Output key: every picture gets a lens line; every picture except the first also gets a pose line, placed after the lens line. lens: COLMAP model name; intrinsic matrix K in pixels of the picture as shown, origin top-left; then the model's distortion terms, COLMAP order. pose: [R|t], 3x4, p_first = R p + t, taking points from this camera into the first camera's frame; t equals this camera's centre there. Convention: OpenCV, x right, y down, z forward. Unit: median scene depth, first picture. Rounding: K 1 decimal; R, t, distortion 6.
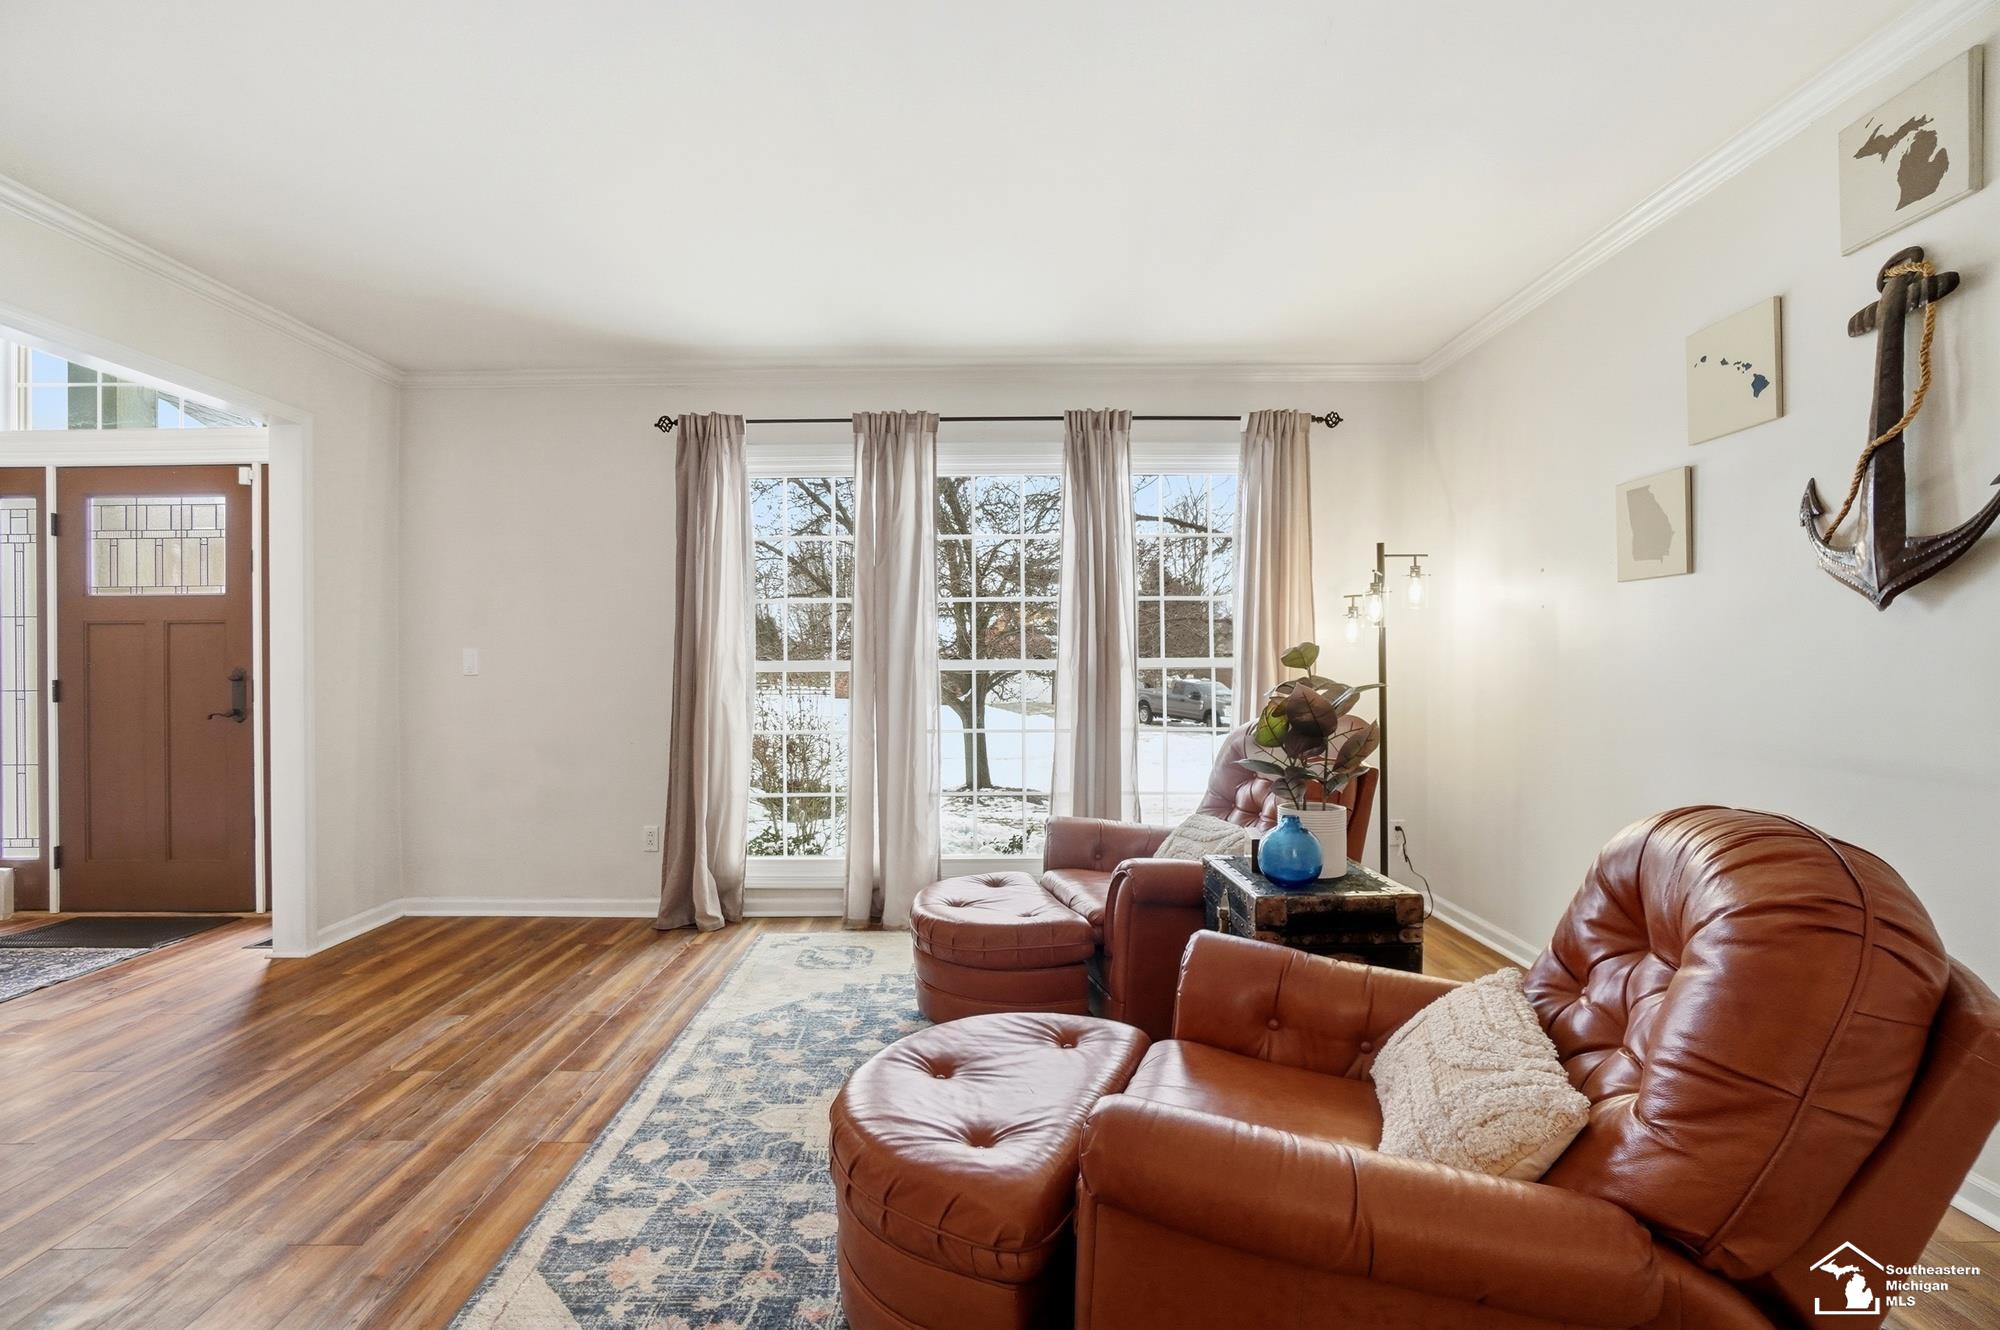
lens RADIAL K [[964.3, 0, 1000.0], [0, 964.3, 665.0], [0, 0, 1]] dist [-0.005075, -0.000121]
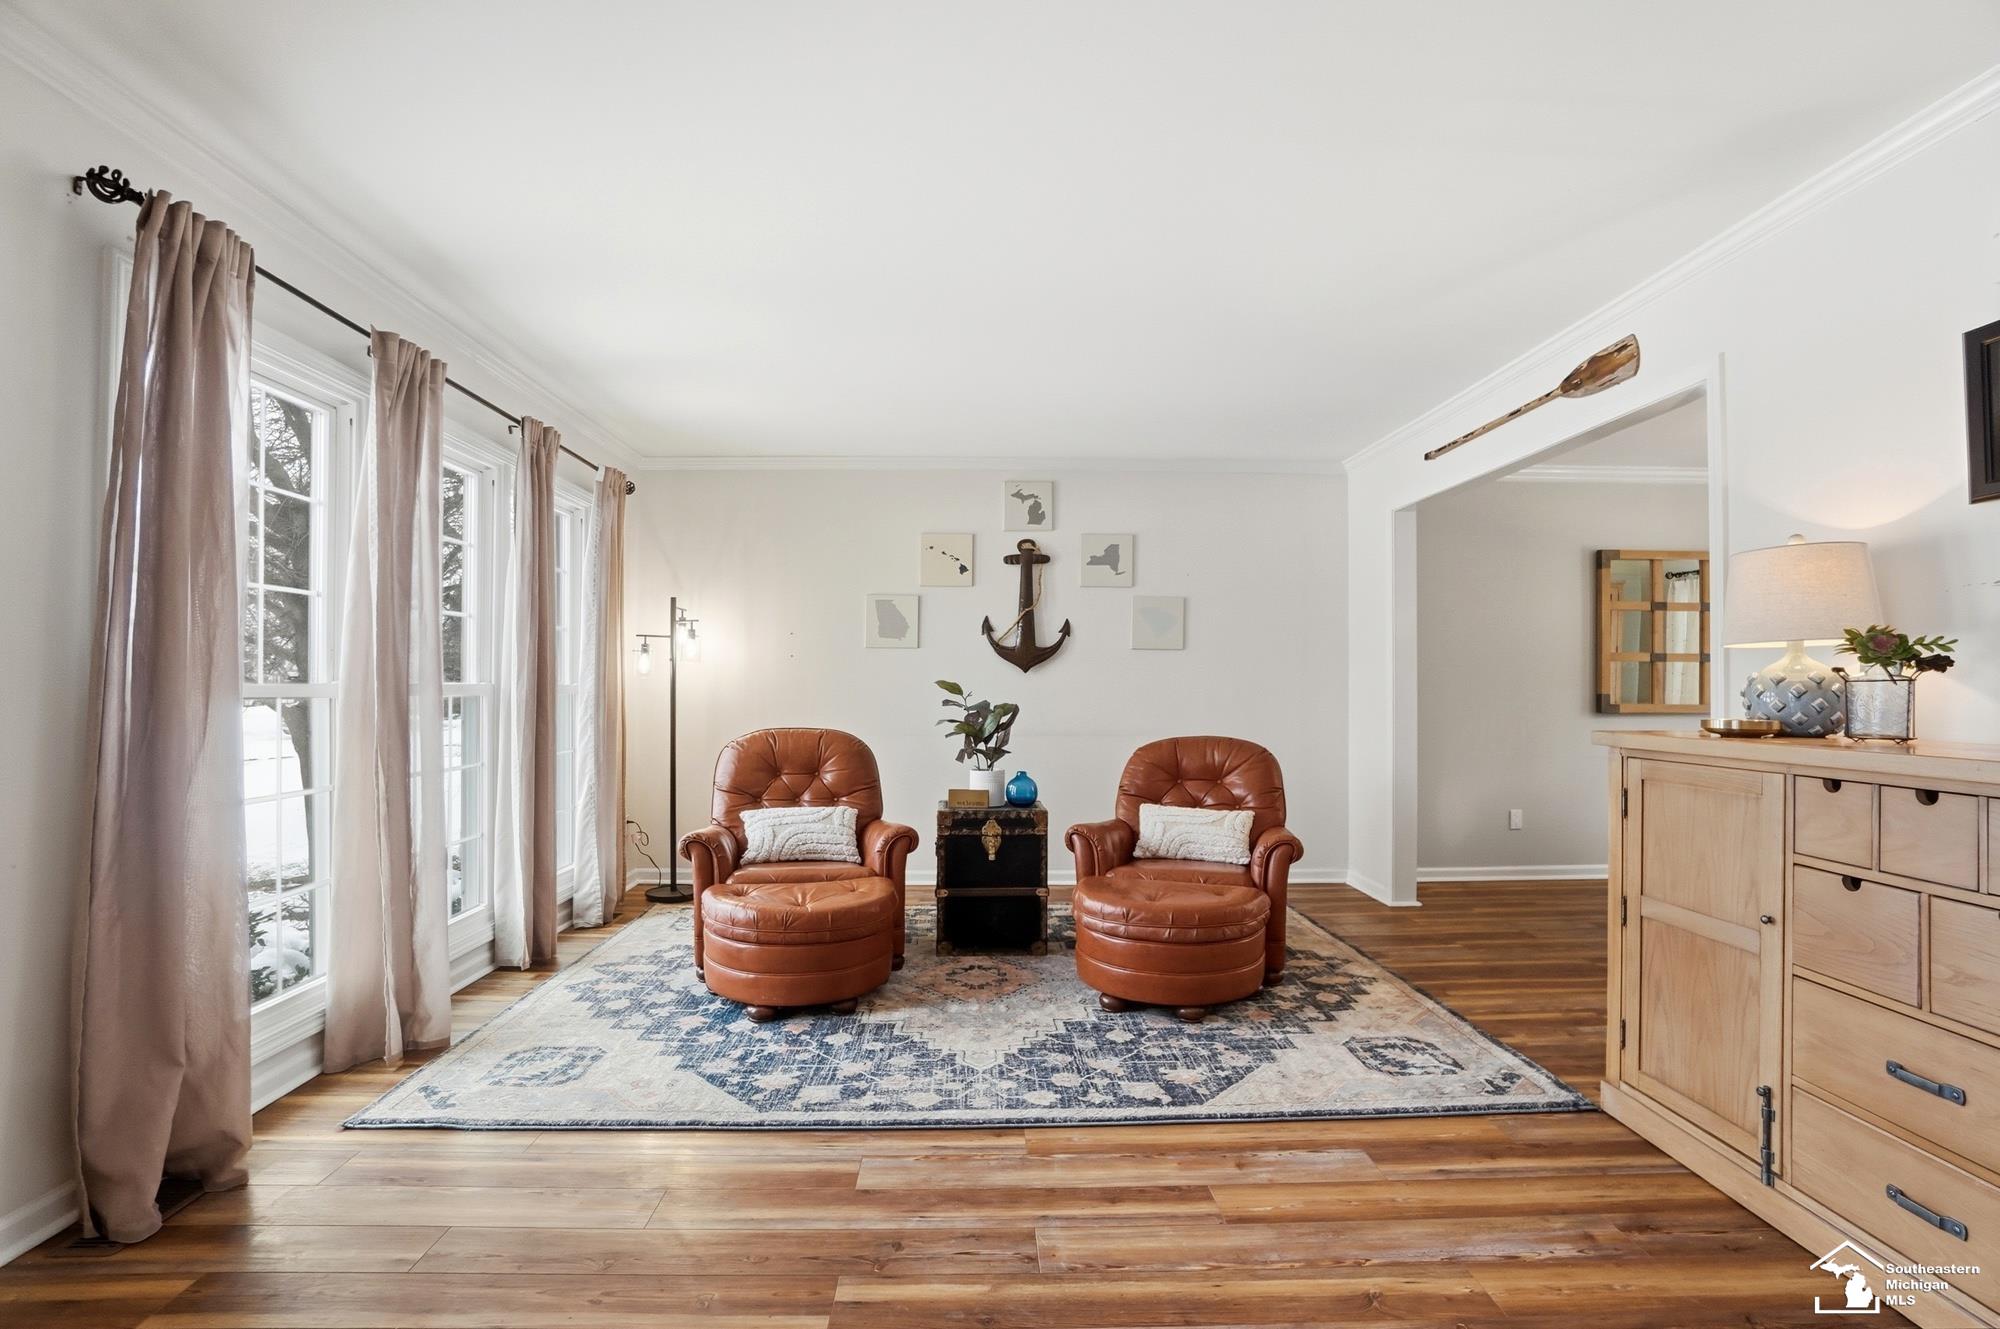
lens RADIAL K [[882.7, 0, 992.4], [0, 882.7, 670.6], [0, 0, 1]] dist [-0.070633, 0.026243]
pose [[-0.019561, 0.023868, 0.999524, -1.454676], [-0.000887, 0.999714, -0.023890, -0.000470], [-0.999808, -0.001354, -0.019534, 1.082423]]
